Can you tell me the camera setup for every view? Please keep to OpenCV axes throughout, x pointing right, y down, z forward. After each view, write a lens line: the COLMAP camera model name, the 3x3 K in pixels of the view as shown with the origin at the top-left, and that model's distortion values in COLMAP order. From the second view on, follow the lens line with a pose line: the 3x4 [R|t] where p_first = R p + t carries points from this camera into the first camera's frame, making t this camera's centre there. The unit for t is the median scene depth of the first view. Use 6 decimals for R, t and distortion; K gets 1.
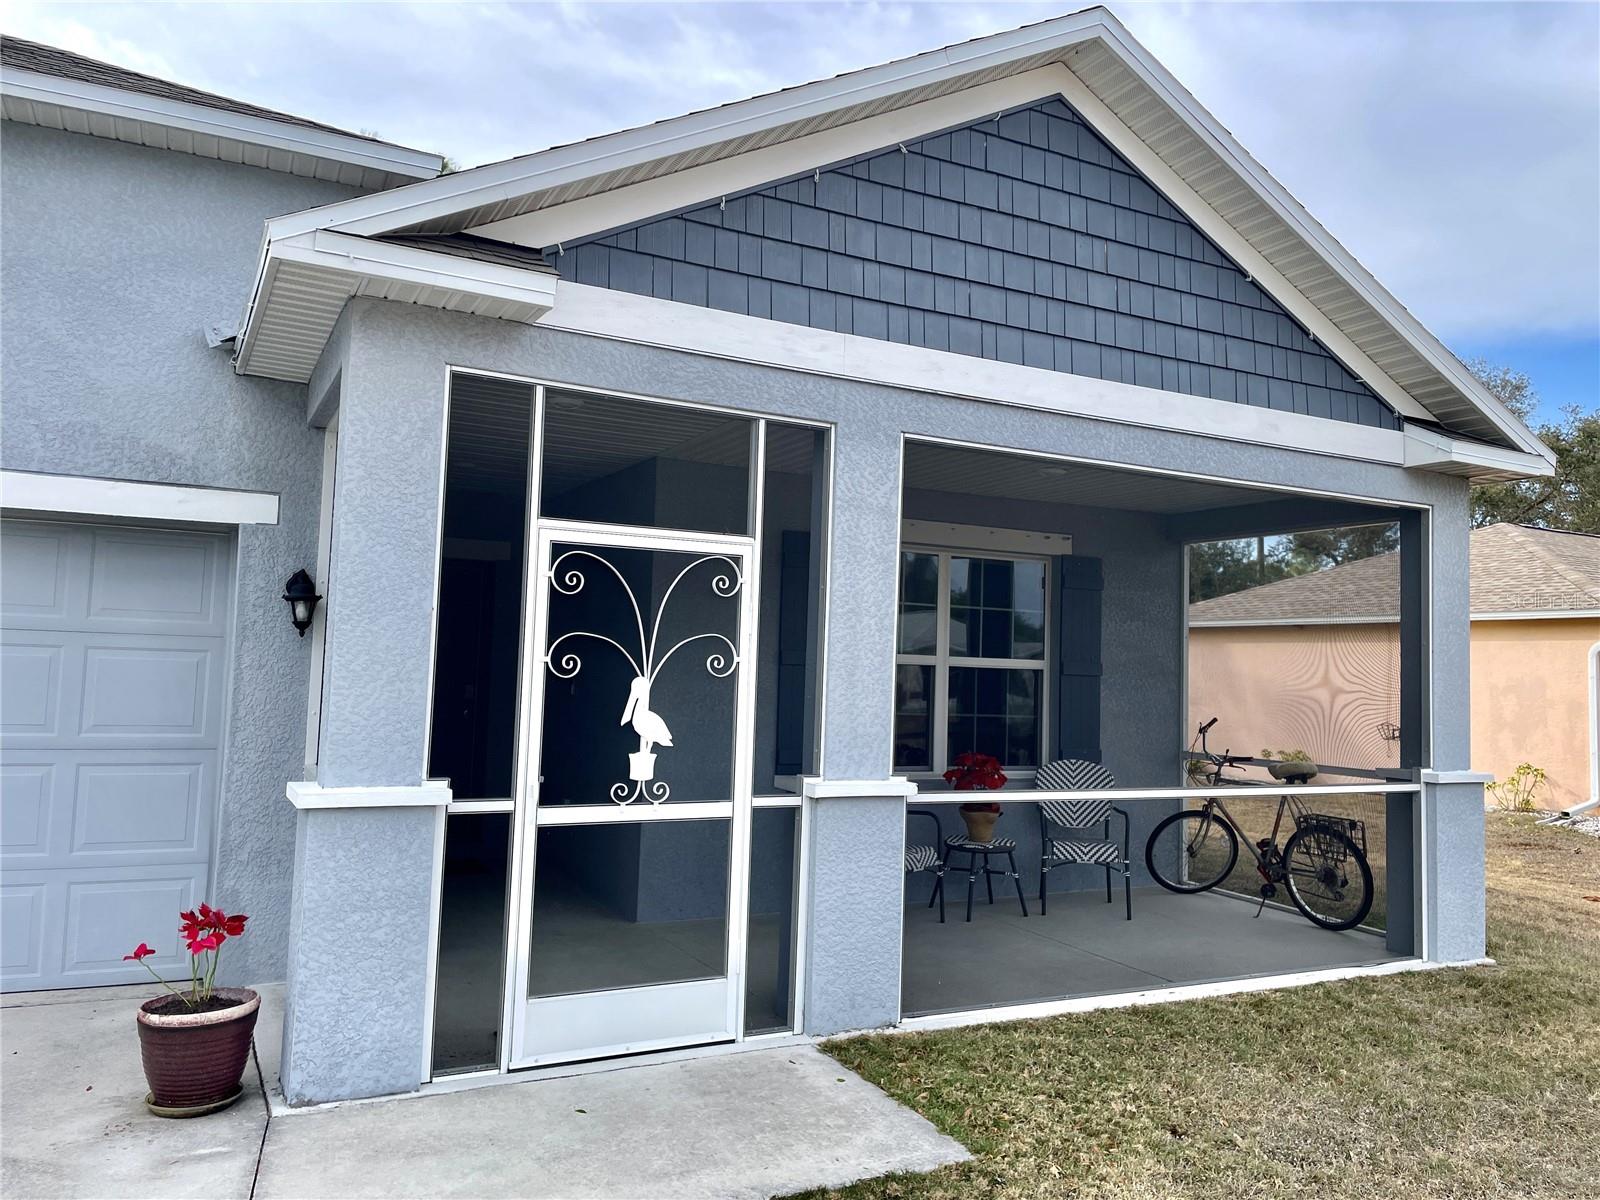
lens RADIAL K [[1223.8, 0, 800.0], [0, 1223.8, 600.0], [0, 0, 1]] dist [0.000102, 0.000225]
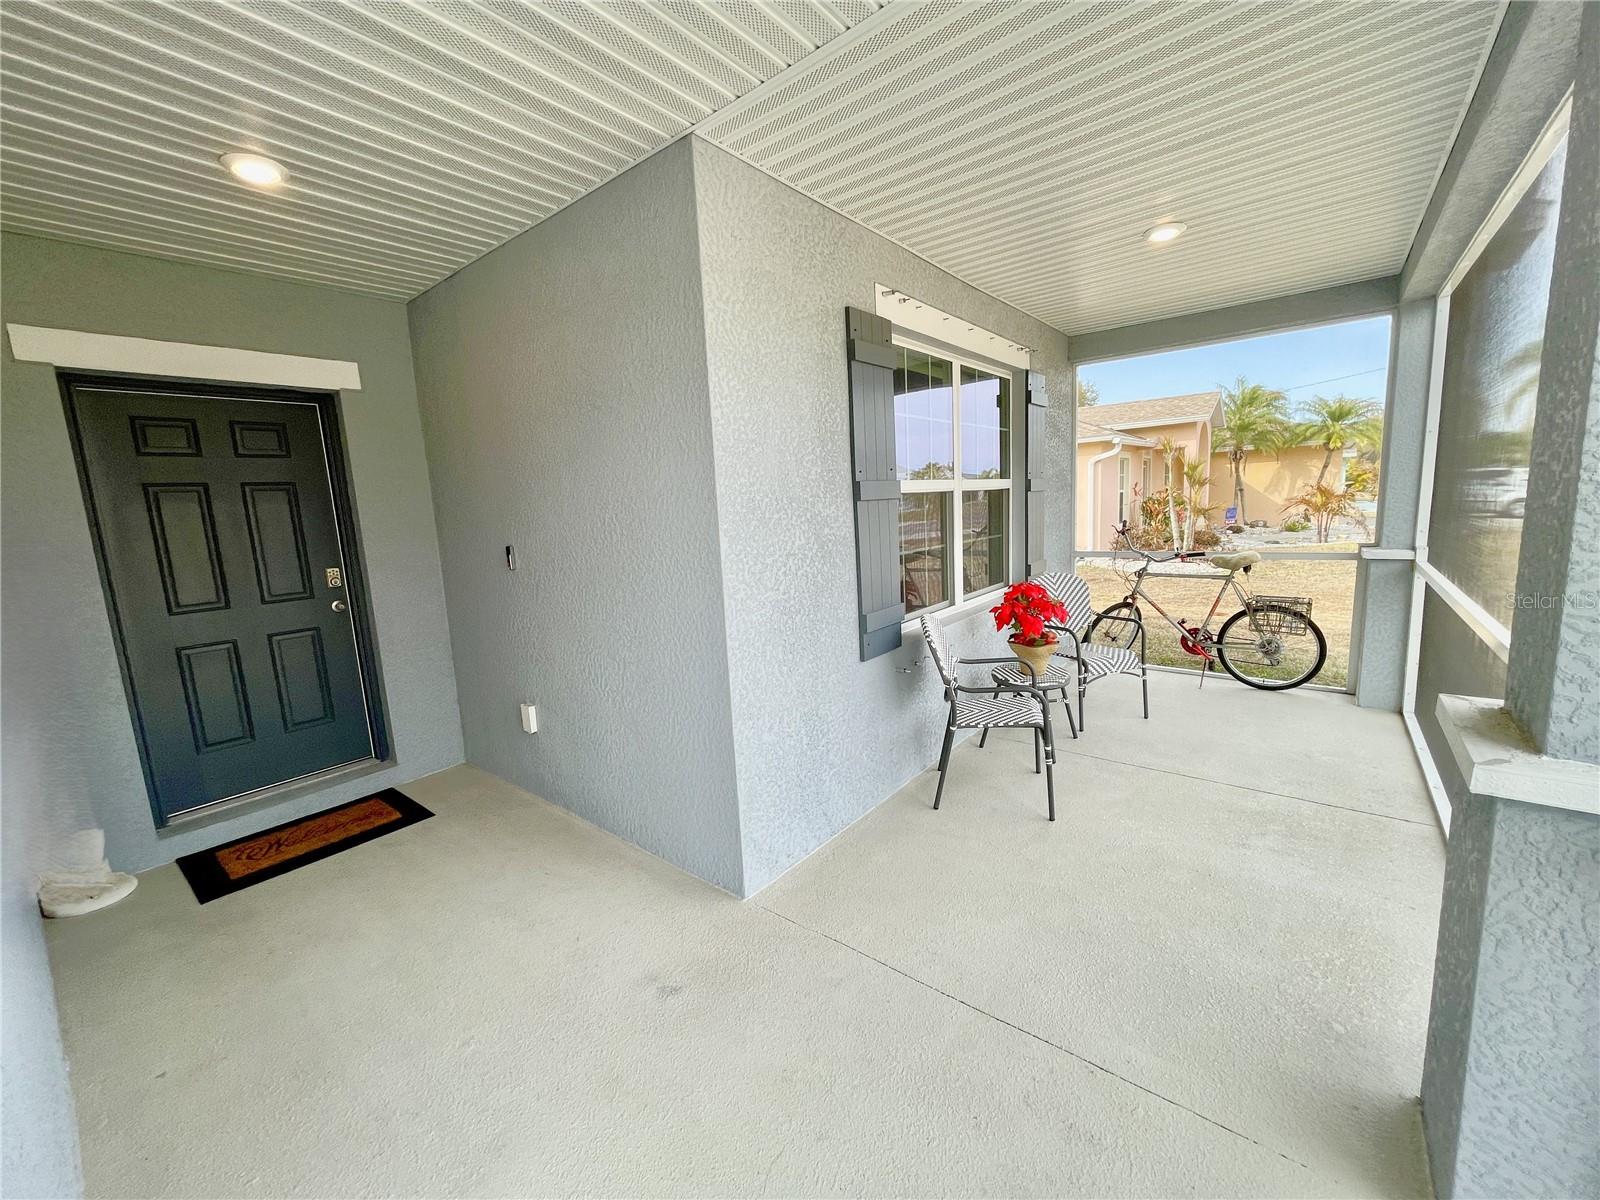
lens RADIAL K [[642.2, 0, 800.0], [0, 642.2, 600.0], [0, 0, 1]] dist [-0.003502, -0.000167]
pose [[0.913373, -0.142689, 0.381299, -0.196176], [0.062267, 0.974511, 0.215524, 0.023971], [-0.402333, -0.173111, 0.898977, 0.636364]]
